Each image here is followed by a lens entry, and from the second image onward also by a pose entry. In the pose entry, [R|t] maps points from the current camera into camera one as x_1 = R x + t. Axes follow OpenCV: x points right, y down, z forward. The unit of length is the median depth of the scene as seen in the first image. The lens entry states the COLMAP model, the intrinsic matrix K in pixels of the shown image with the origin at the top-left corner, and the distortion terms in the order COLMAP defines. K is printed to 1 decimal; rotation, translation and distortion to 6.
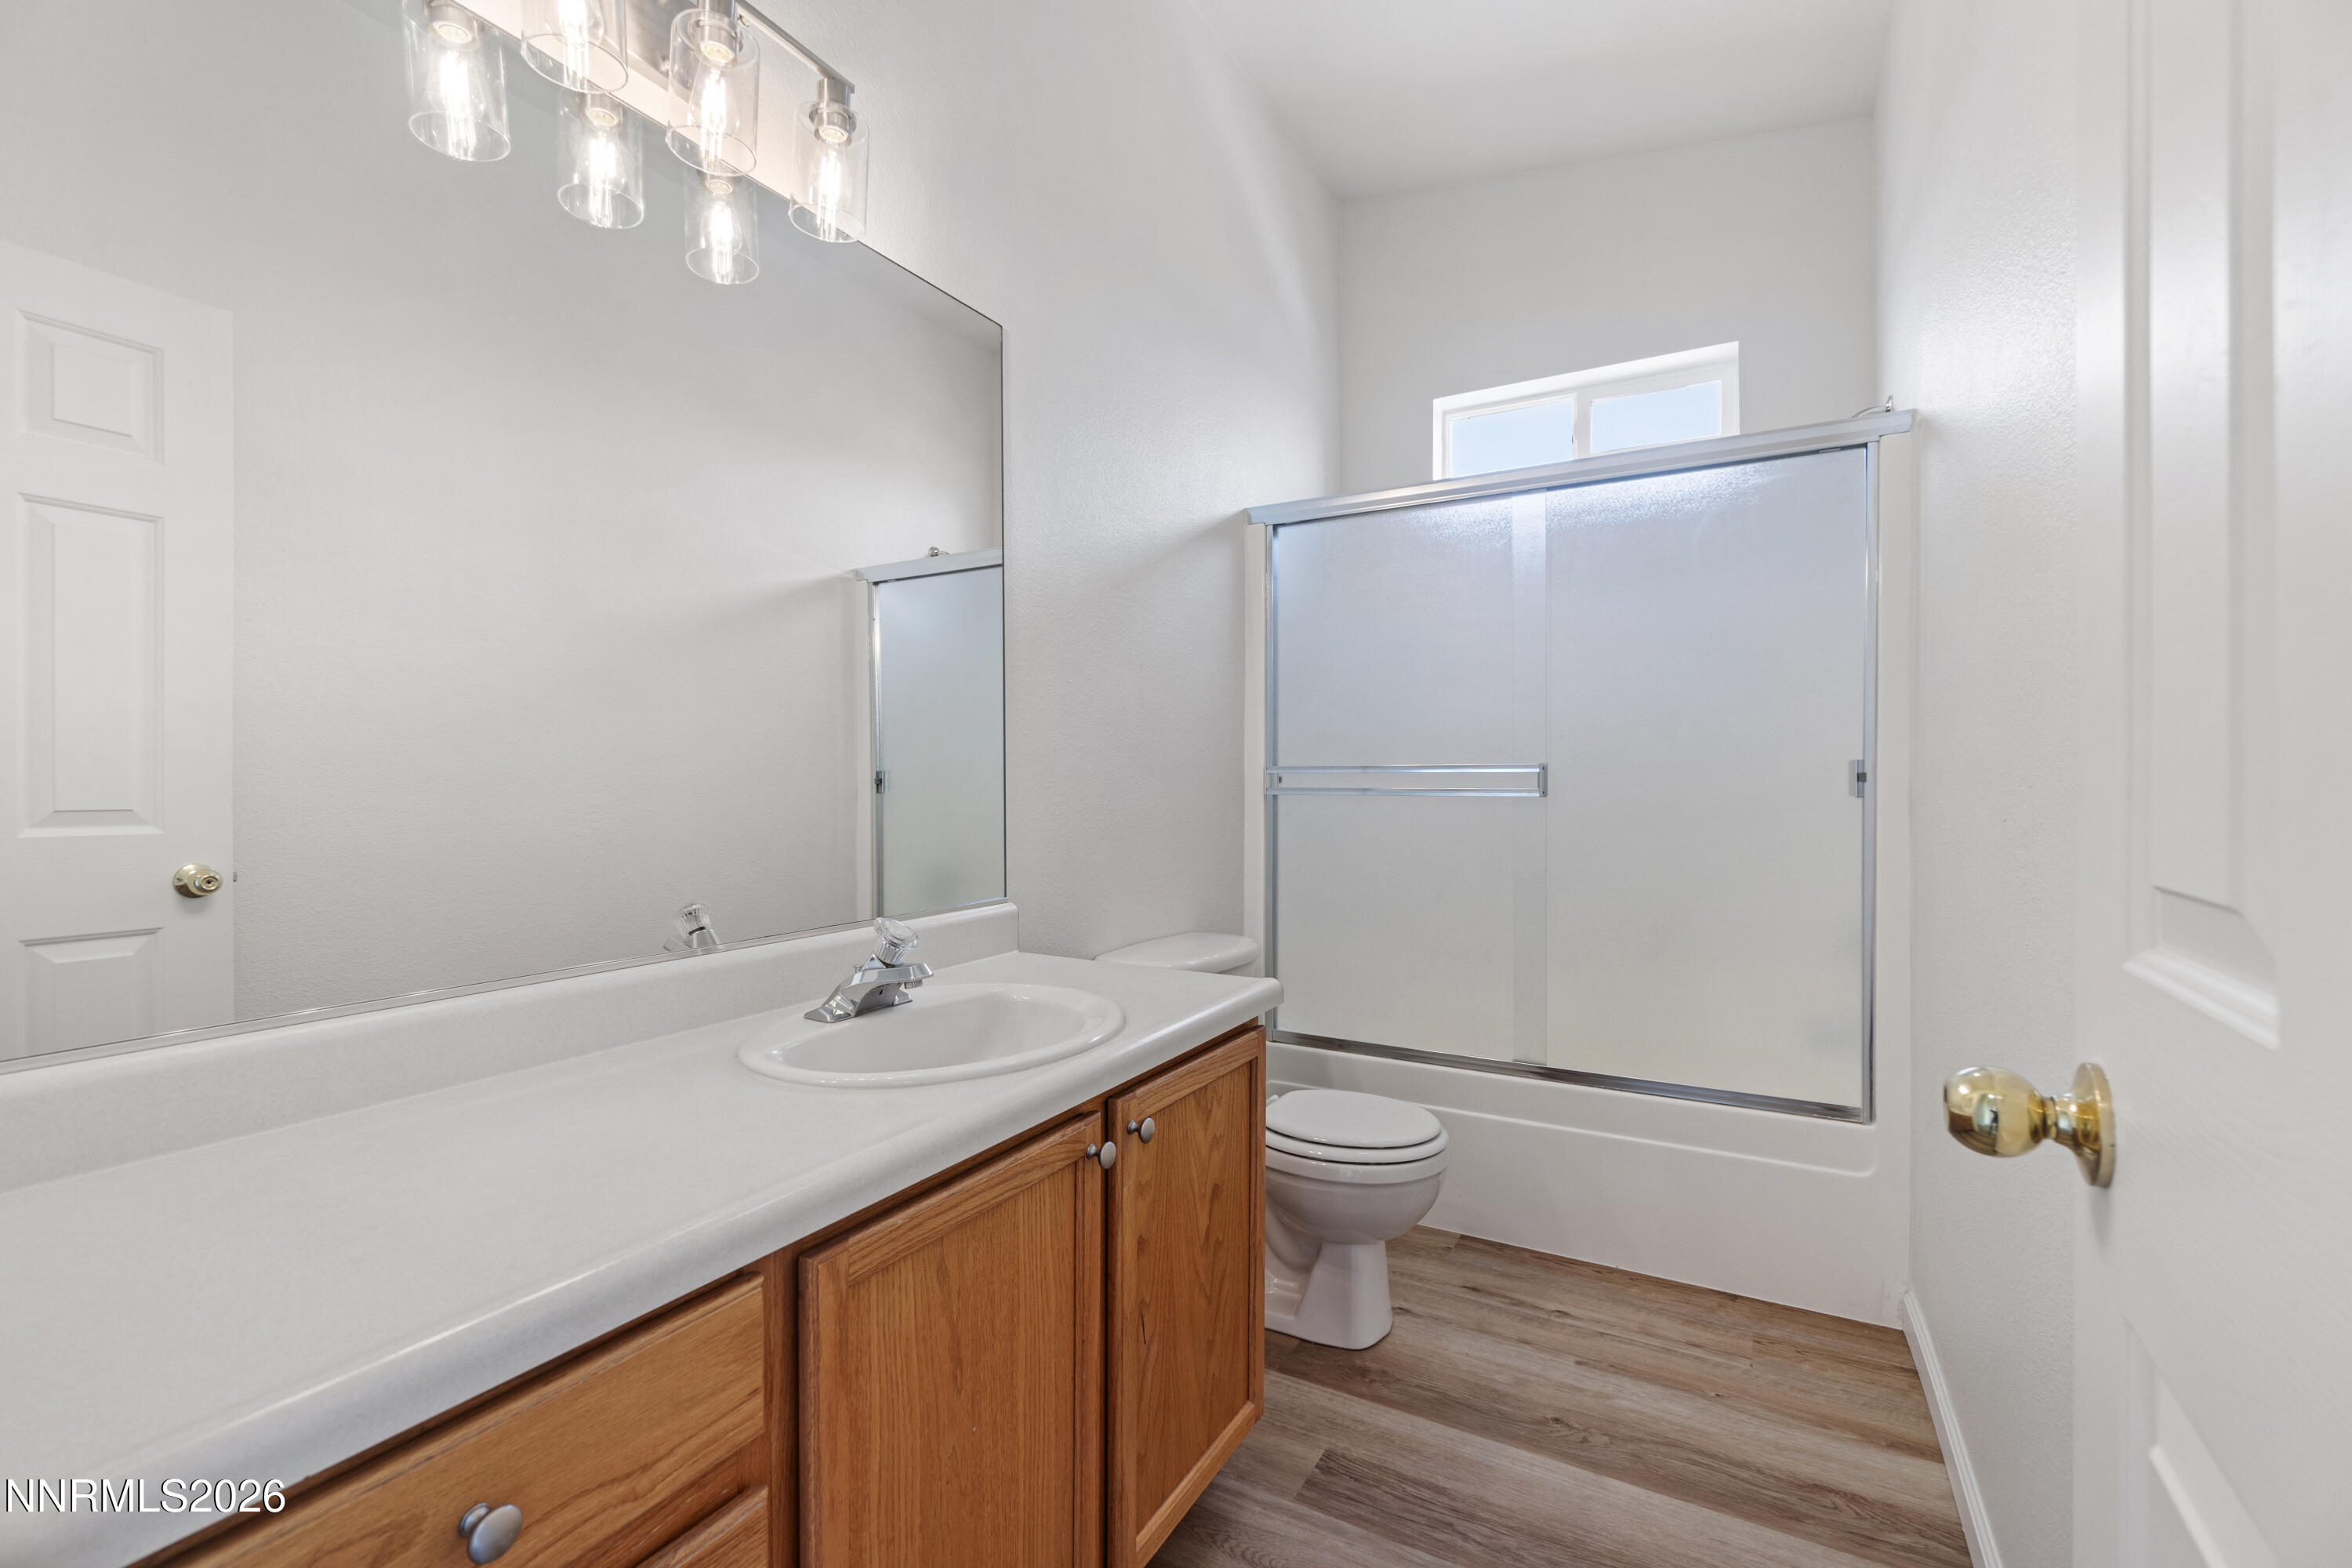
lens RADIAL K [[1019.2, 0, 1159.8], [0, 1019.2, 783.6], [0, 0, 1]] dist [-0.003170, -0.000379]
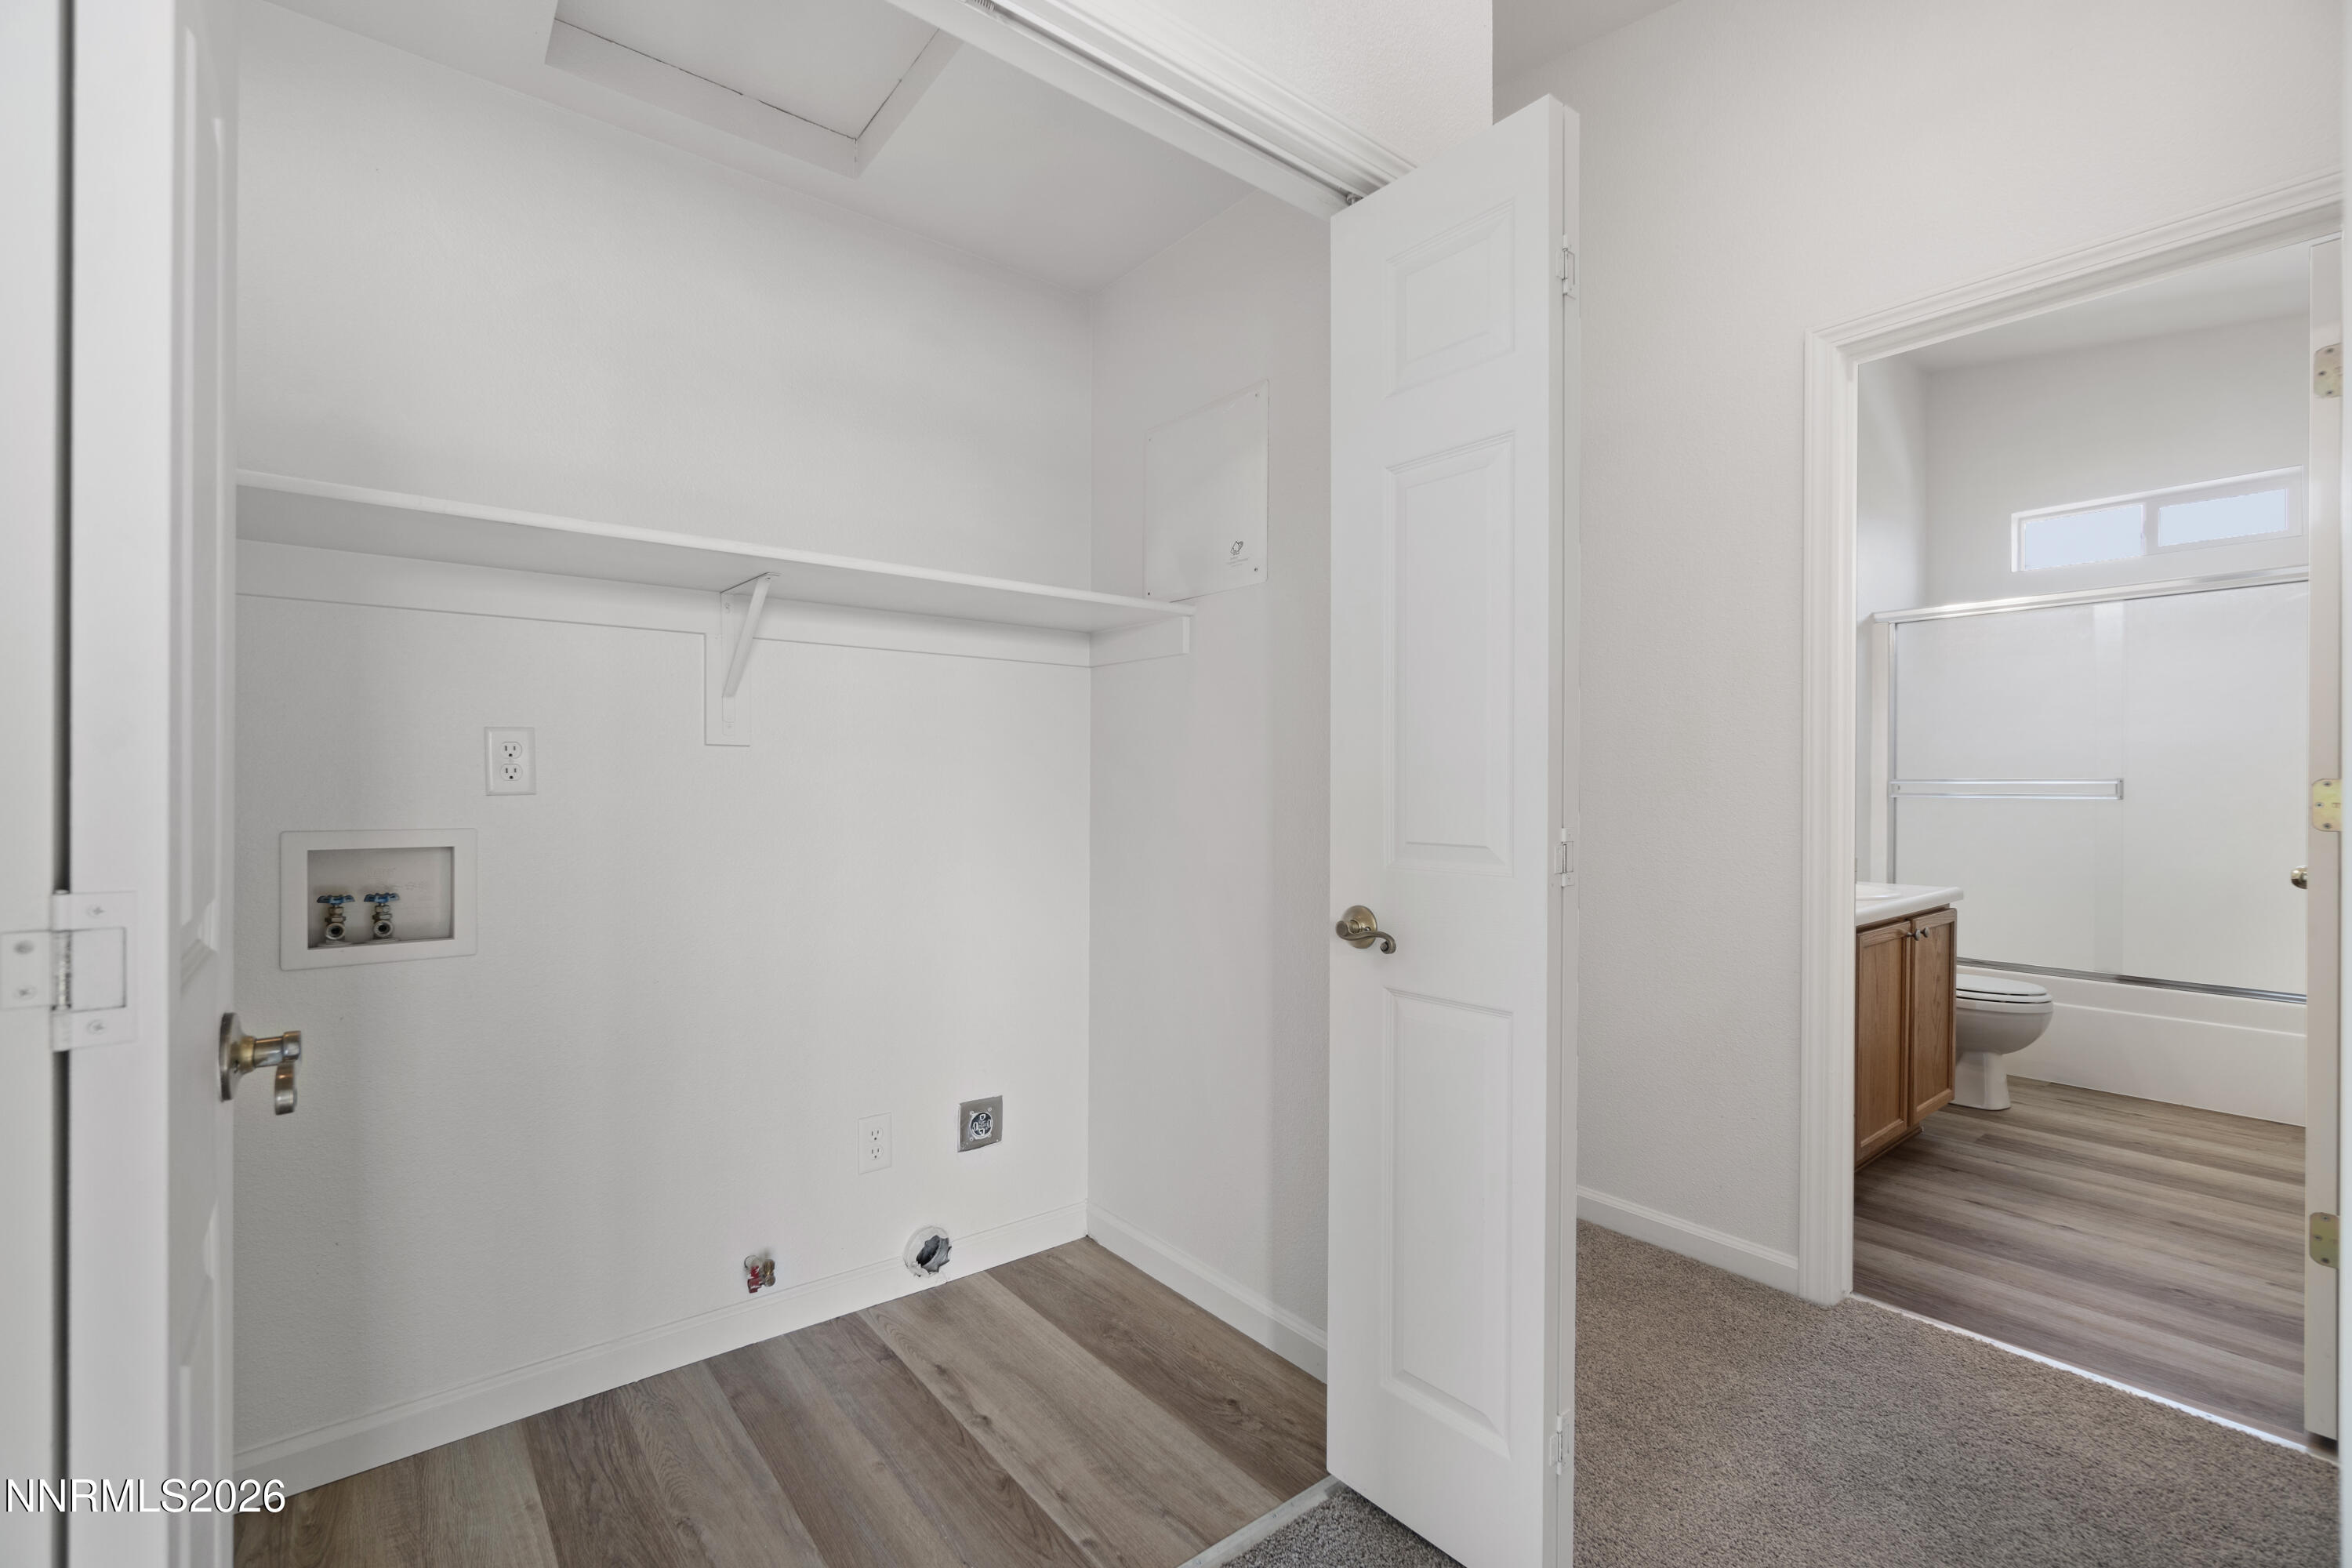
lens RADIAL K [[1019.2, 0, 1159.8], [0, 1019.2, 783.6], [0, 0, 1]] dist [-0.003170, -0.000379]
pose [[0.931679, 0.005471, -0.363241, -0.426903], [-0.008318, 0.999946, -0.006273, 0.010358], [0.363187, 0.008866, 0.931674, -0.979664]]
